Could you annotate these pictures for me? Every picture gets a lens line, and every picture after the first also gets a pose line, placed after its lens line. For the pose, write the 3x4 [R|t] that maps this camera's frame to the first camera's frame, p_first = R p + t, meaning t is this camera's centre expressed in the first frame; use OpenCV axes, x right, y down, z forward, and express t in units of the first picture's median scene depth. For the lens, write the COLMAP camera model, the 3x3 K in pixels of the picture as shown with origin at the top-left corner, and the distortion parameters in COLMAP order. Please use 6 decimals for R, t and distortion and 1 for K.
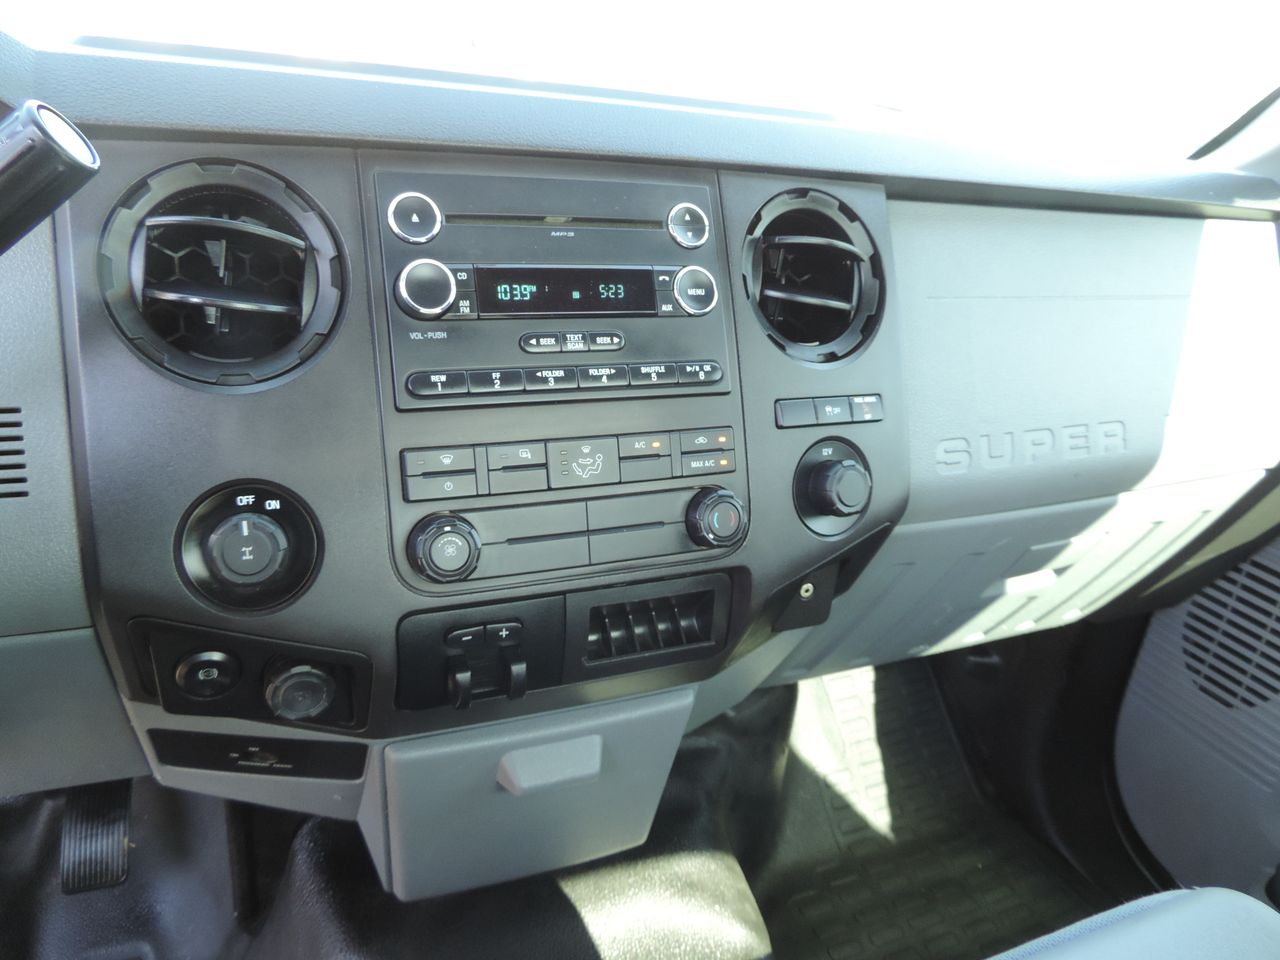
lens RADIAL K [[905.2, 0, 644.6], [0, 905.2, 478.2], [0, 0, 1]] dist [-0.022574, -0.001767]
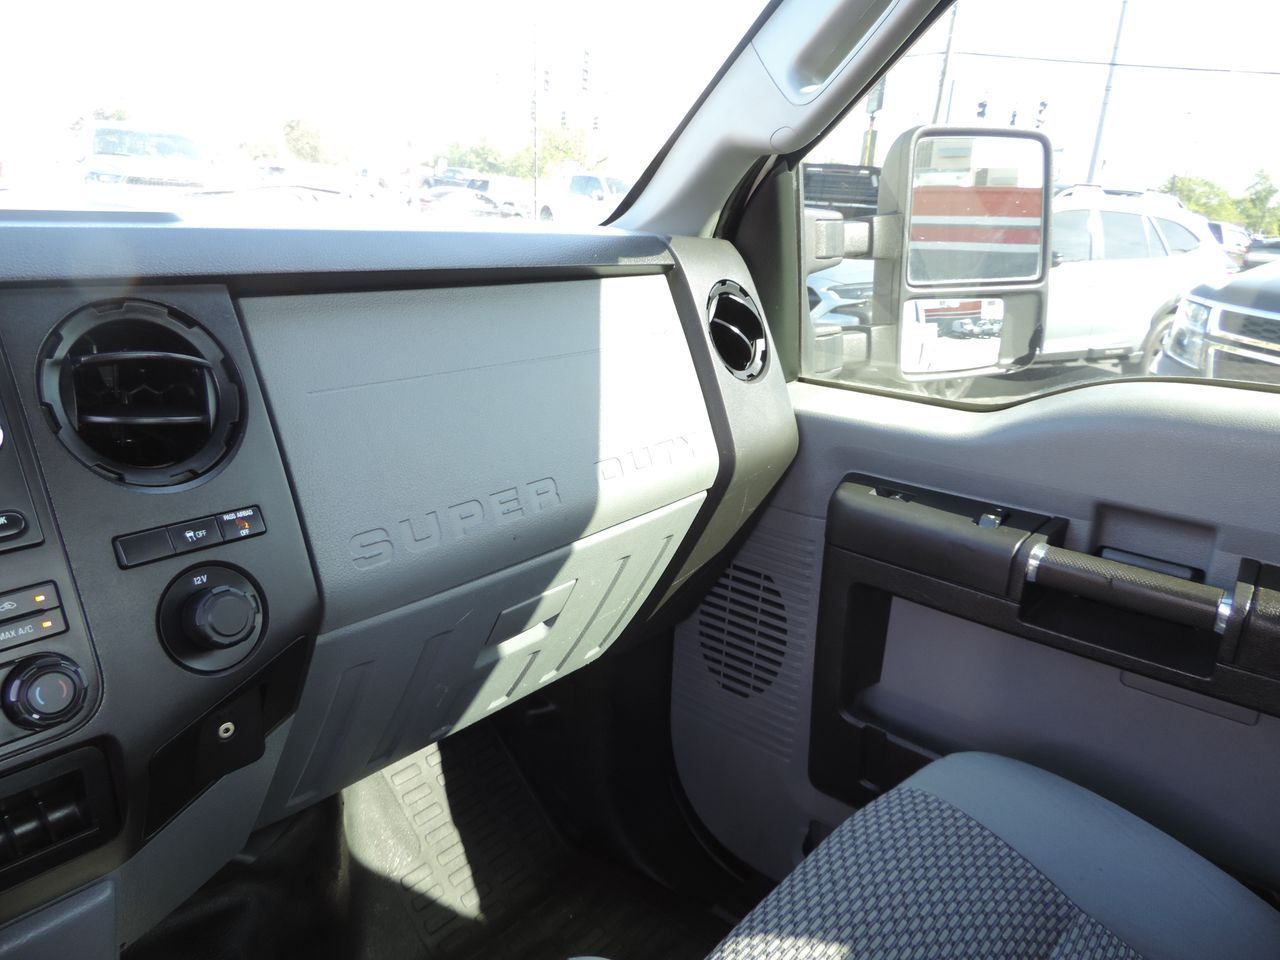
lens RADIAL K [[905.2, 0, 640.5], [0, 905.2, 480.2], [0, 0, 1]] dist [-0.022574, -0.001767]
pose [[0.897690, -0.172534, 0.405444, 0.218545], [0.198630, 0.979808, -0.022834, -0.016715], [-0.393318, 0.101031, 0.913835, -0.006148]]
